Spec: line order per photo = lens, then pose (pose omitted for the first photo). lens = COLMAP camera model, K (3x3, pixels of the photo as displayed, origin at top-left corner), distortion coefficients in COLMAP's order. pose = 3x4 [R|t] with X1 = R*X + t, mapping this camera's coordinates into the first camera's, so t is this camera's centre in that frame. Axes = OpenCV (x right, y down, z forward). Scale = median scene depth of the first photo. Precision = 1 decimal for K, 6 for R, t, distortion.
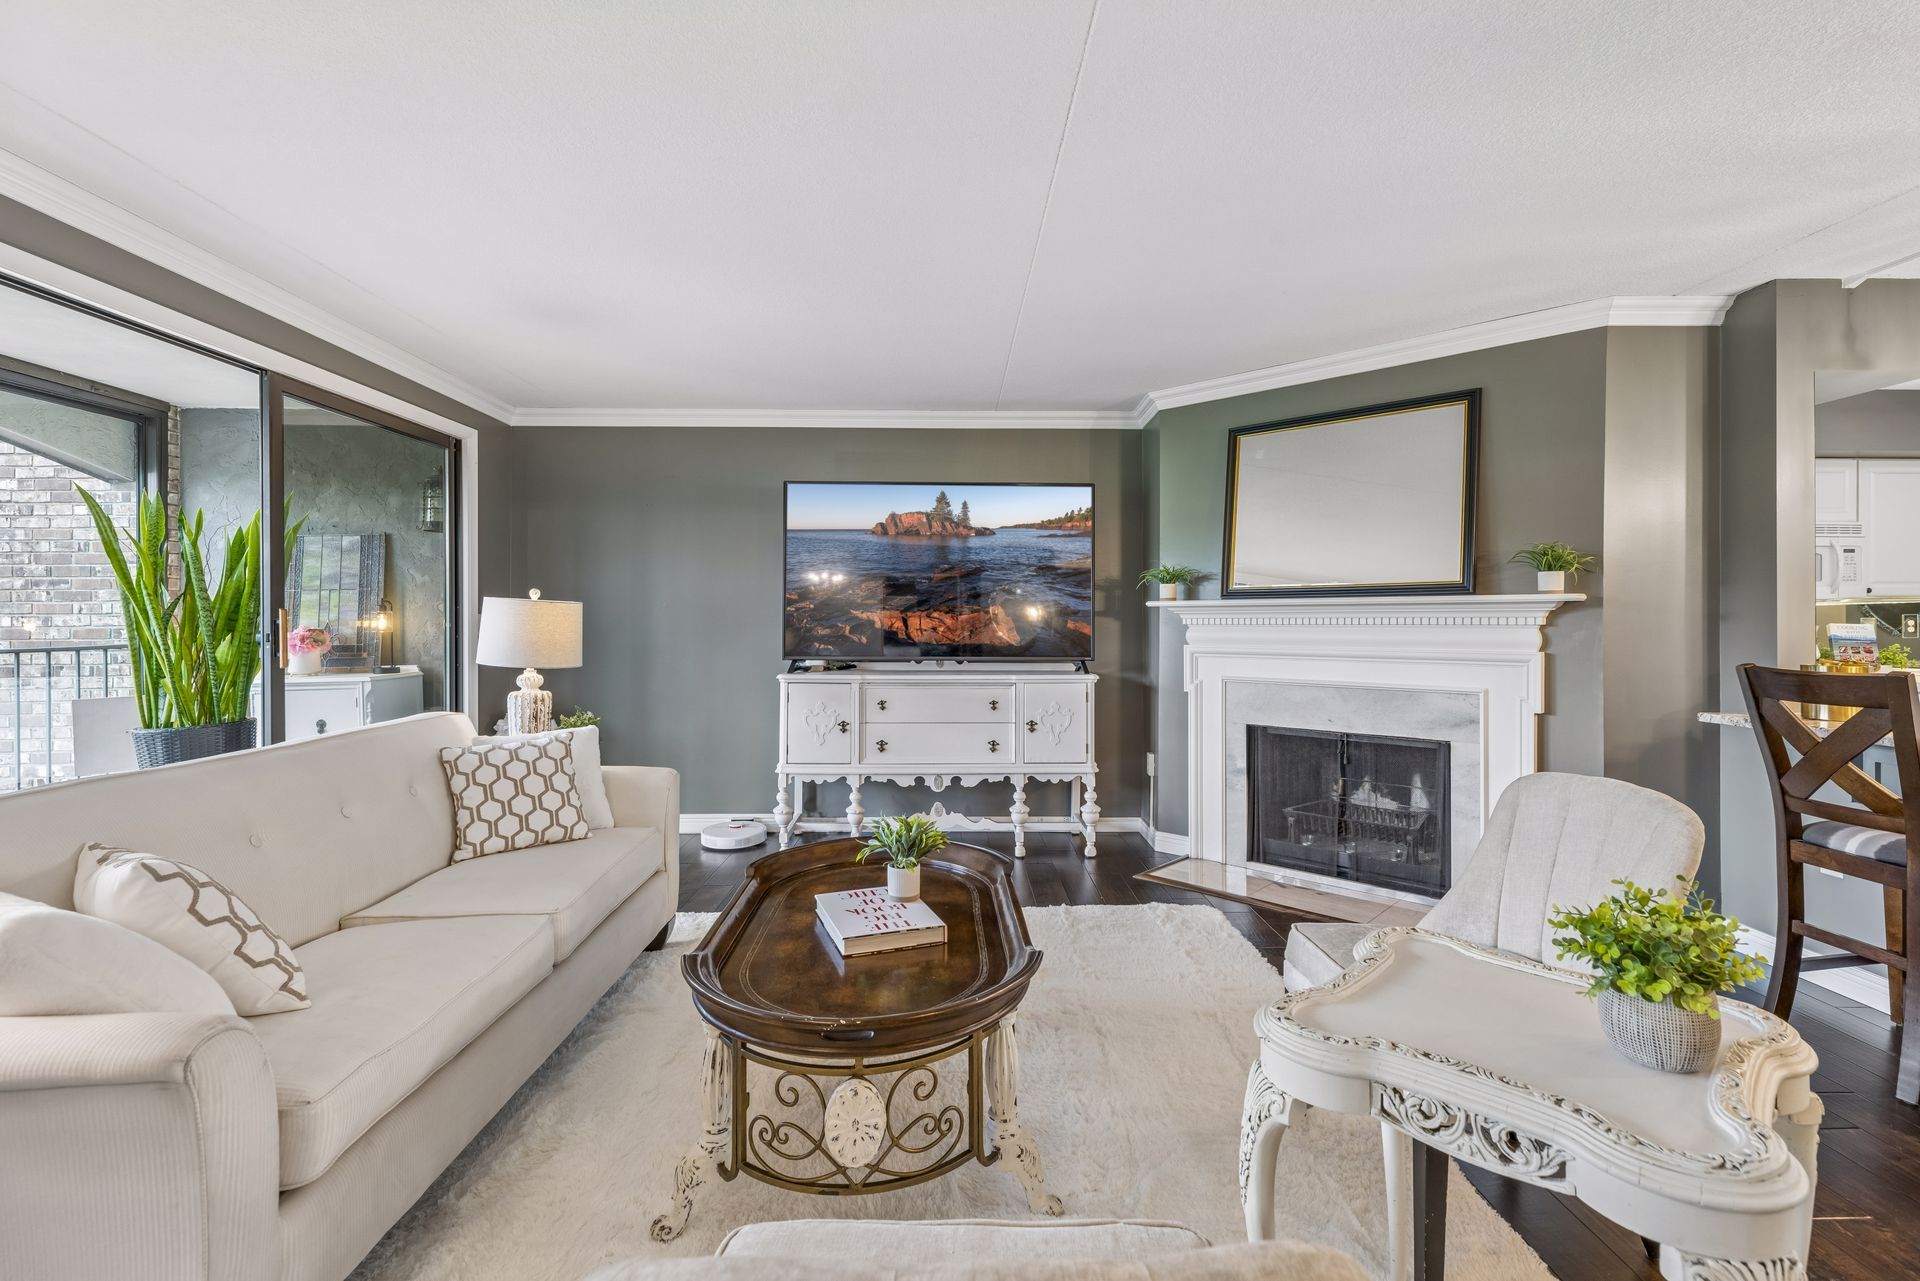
lens RADIAL K [[880.6, 0, 968.4], [0, 880.6, 622.8], [0, 0, 1]] dist [0.004810, -0.000243]
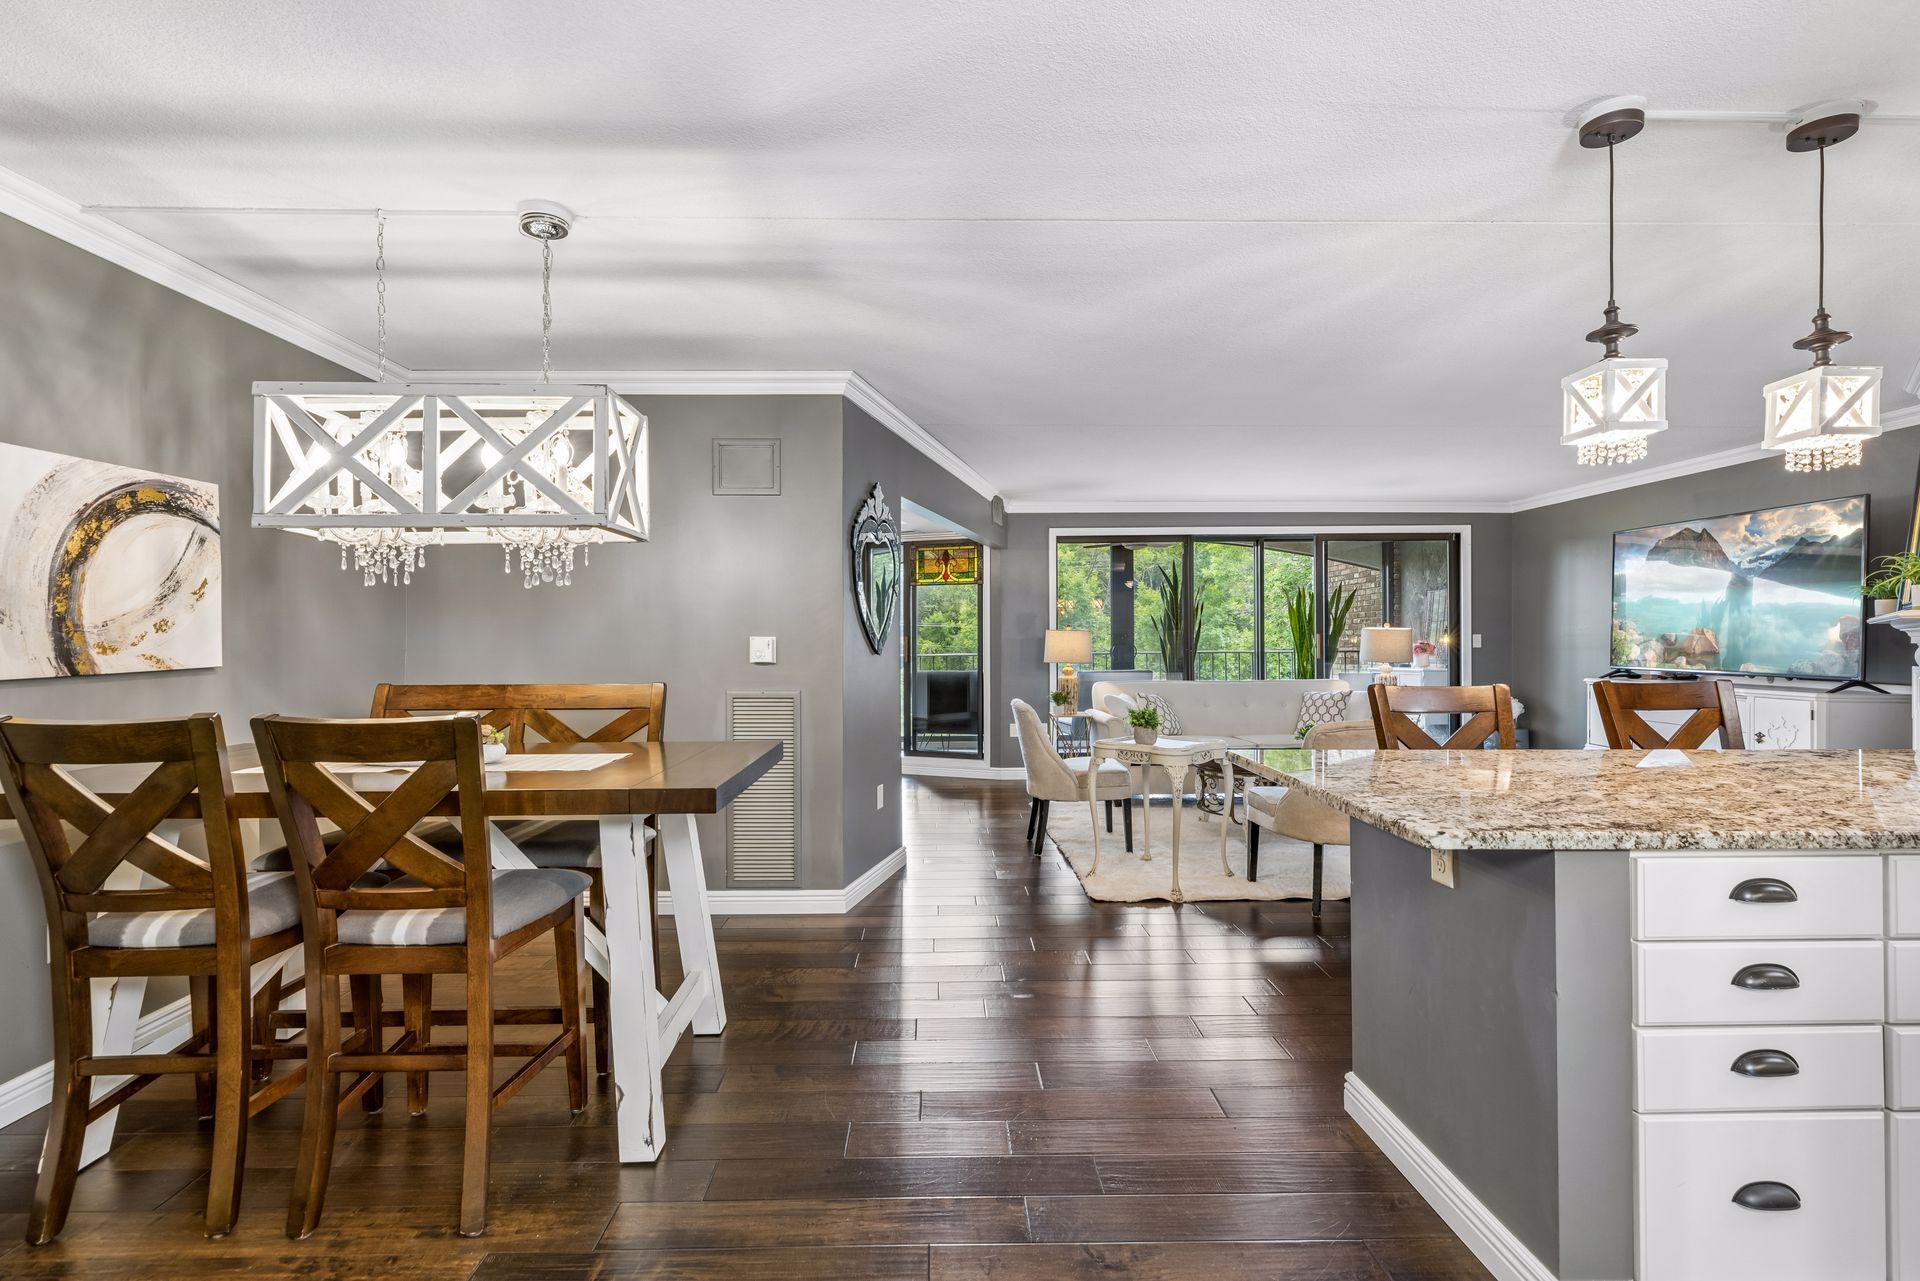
lens RADIAL K [[870.8, 0, 947.4], [0, 870.8, 633.1], [0, 0, 1]] dist [0.002621, 0.000017]
pose [[-0.011071, -0.004987, -0.999926, 1.207538], [-0.000718, 0.999987, -0.004979, -0.003728], [0.999938, 0.000663, -0.011075, 0.026075]]
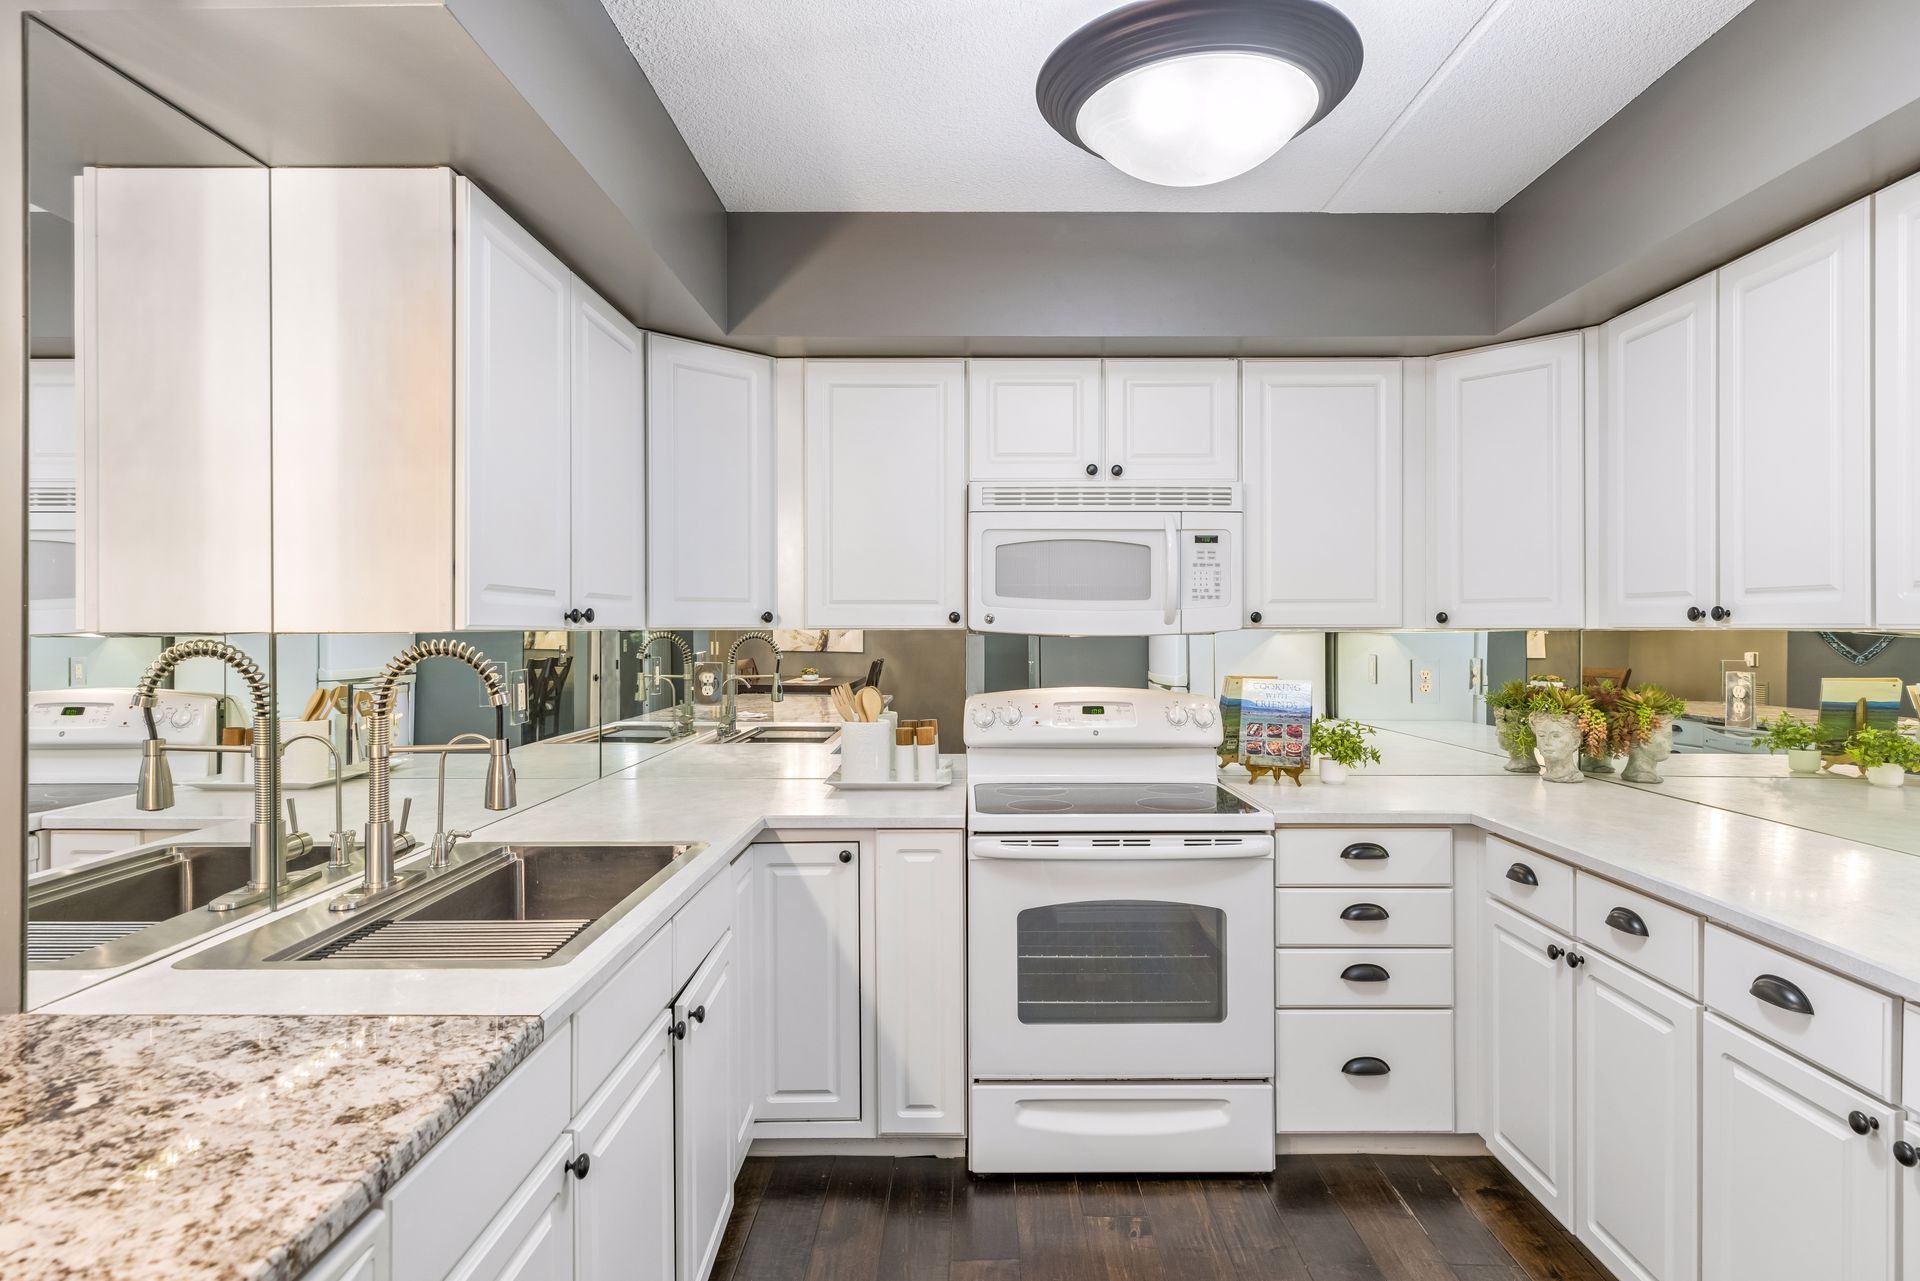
lens RADIAL K [[1044.7, 0, 968.0], [0, 1044.7, 630.6], [0, 0, 1]] dist [0.003162, -0.000681]
pose [[0.999511, -0.001930, -0.031200, 0.970155], [0.002014, 0.999994, 0.002670, -0.034305], [0.031195, -0.002731, 0.999510, 0.440061]]
